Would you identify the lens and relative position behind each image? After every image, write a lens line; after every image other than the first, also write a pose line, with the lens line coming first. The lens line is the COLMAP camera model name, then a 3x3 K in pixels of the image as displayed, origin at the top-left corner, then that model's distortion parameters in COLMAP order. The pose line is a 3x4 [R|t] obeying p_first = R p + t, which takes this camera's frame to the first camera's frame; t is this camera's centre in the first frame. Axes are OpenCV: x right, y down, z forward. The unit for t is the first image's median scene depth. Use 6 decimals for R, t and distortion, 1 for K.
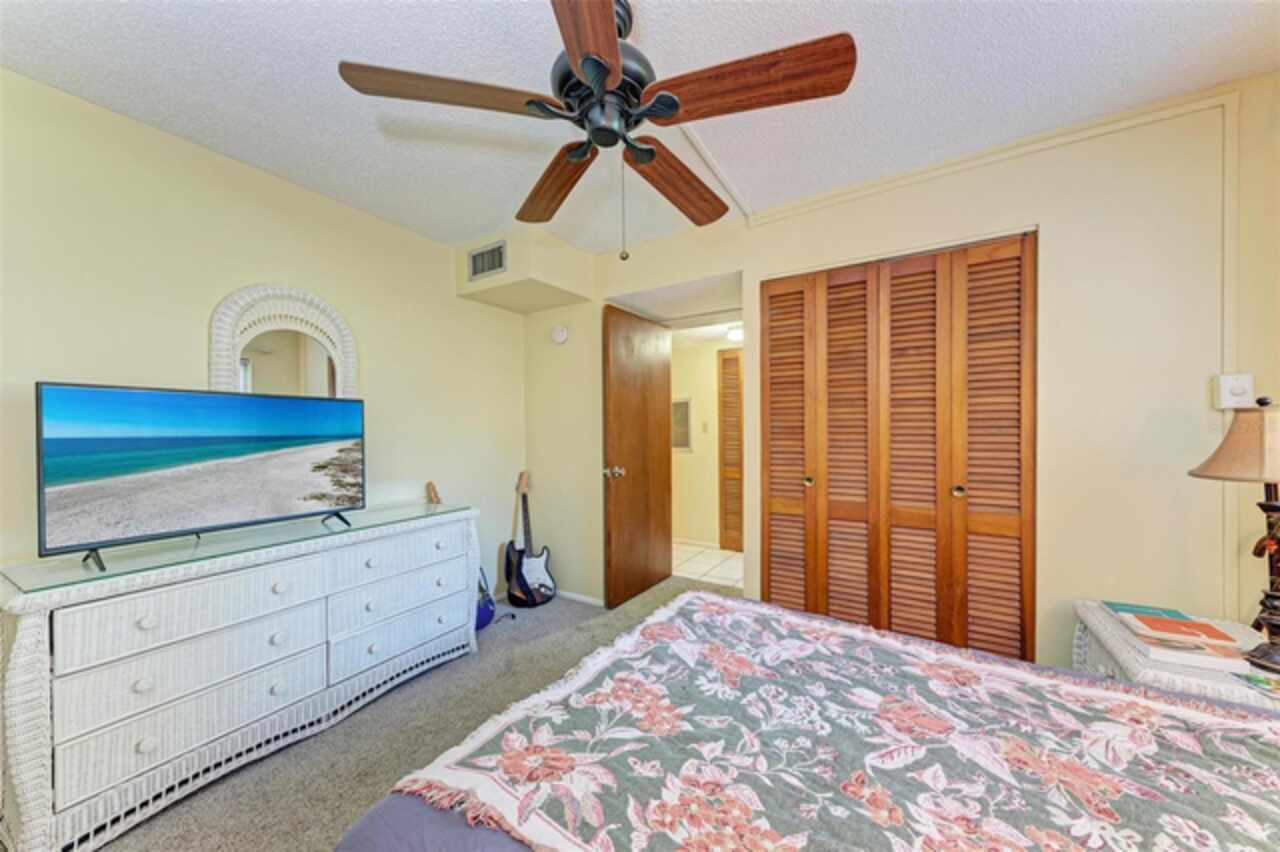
lens RADIAL K [[438.1, 0, 646.8], [0, 438.1, 427.1], [0, 0, 1]] dist [0.012526, 0.000047]
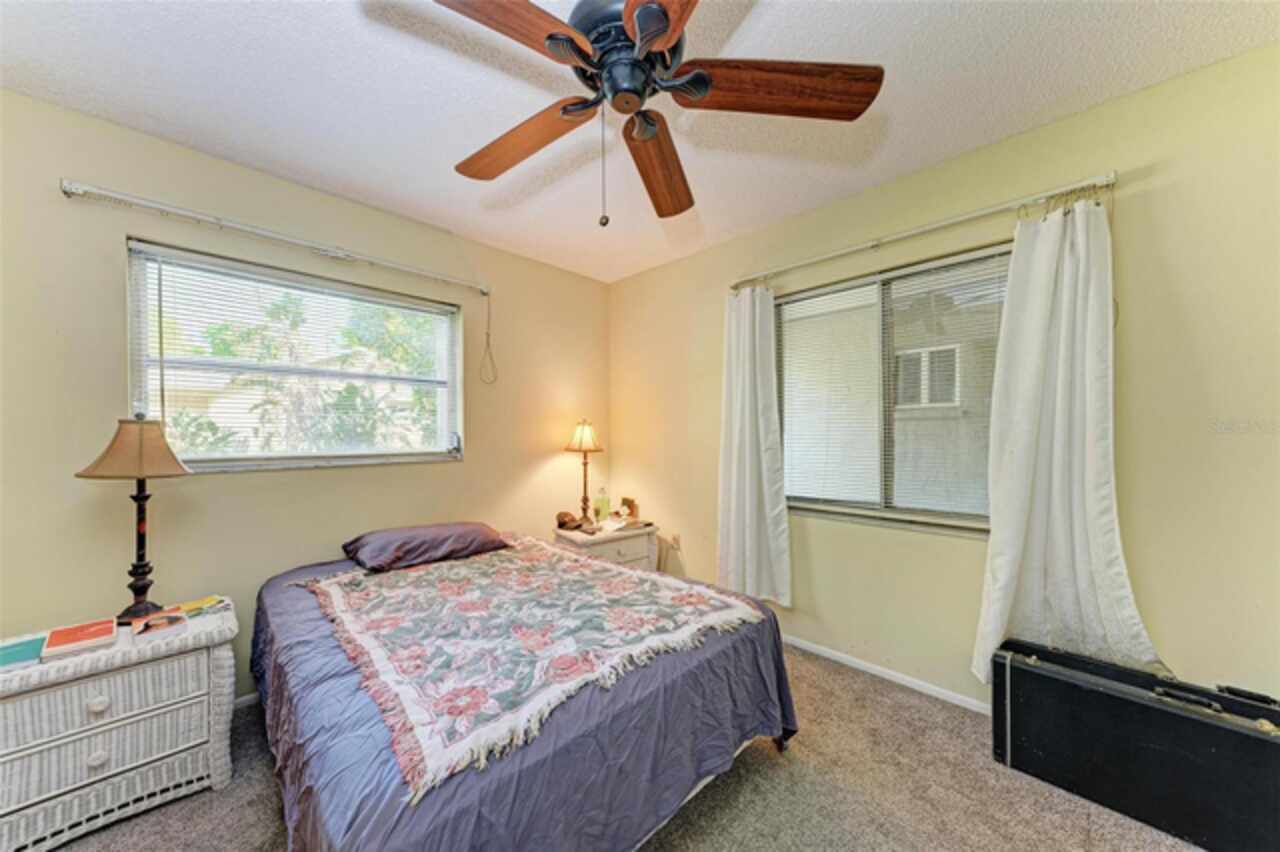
lens RADIAL K [[438.1, 0, 647.9], [0, 438.1, 434.5], [0, 0, 1]] dist [0.012526, 0.000047]
pose [[-0.976355, 0.010947, 0.215897, -0.284282], [0.010585, 0.999940, -0.002834, 0.013320], [-0.215915, -0.000482, -0.976412, 1.687559]]
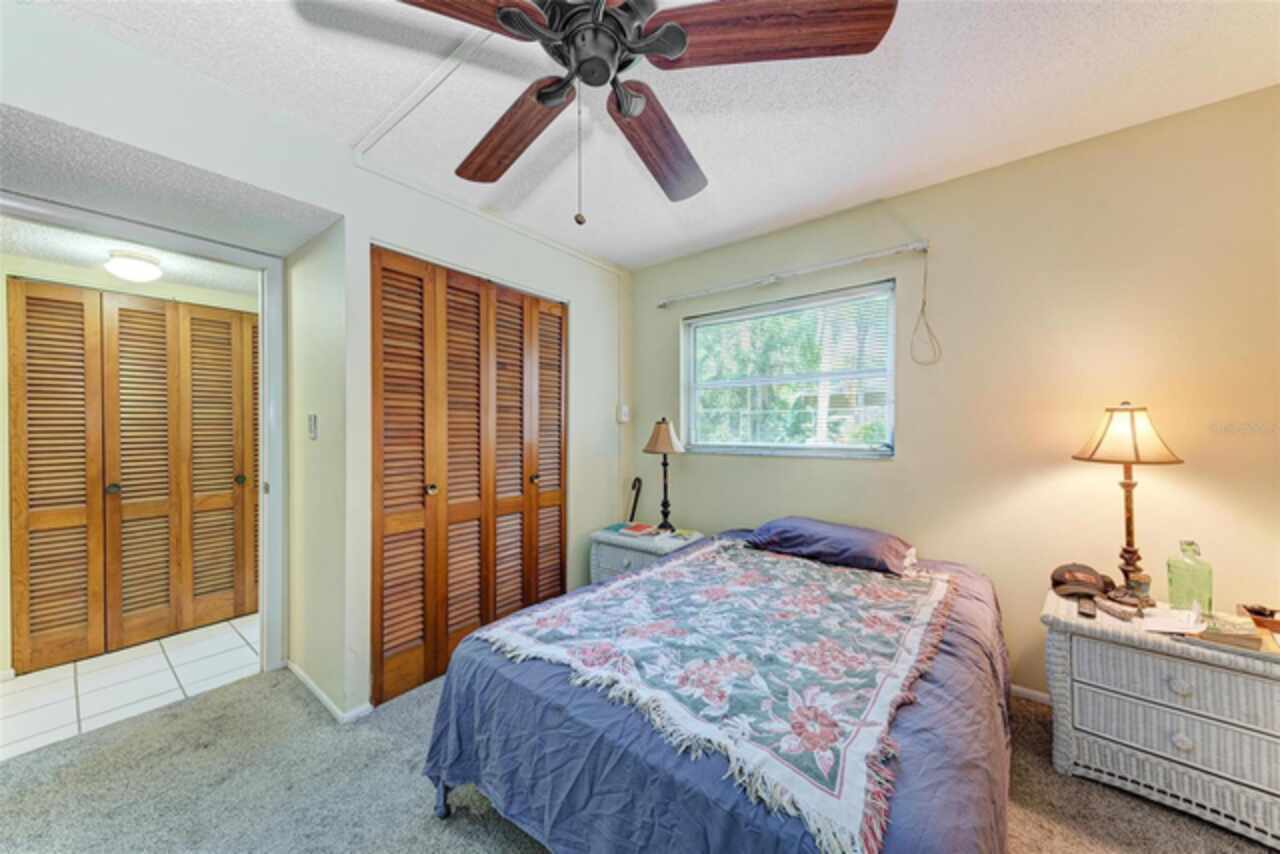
lens RADIAL K [[438.1, 0, 643.0], [0, 438.1, 429.6], [0, 0, 1]] dist [0.012526, 0.000047]
pose [[0.108635, 0.006821, 0.994058, -0.805932], [0.001071, 0.999975, -0.006979, 0.010057], [-0.994081, 0.001822, 0.108625, 0.745490]]
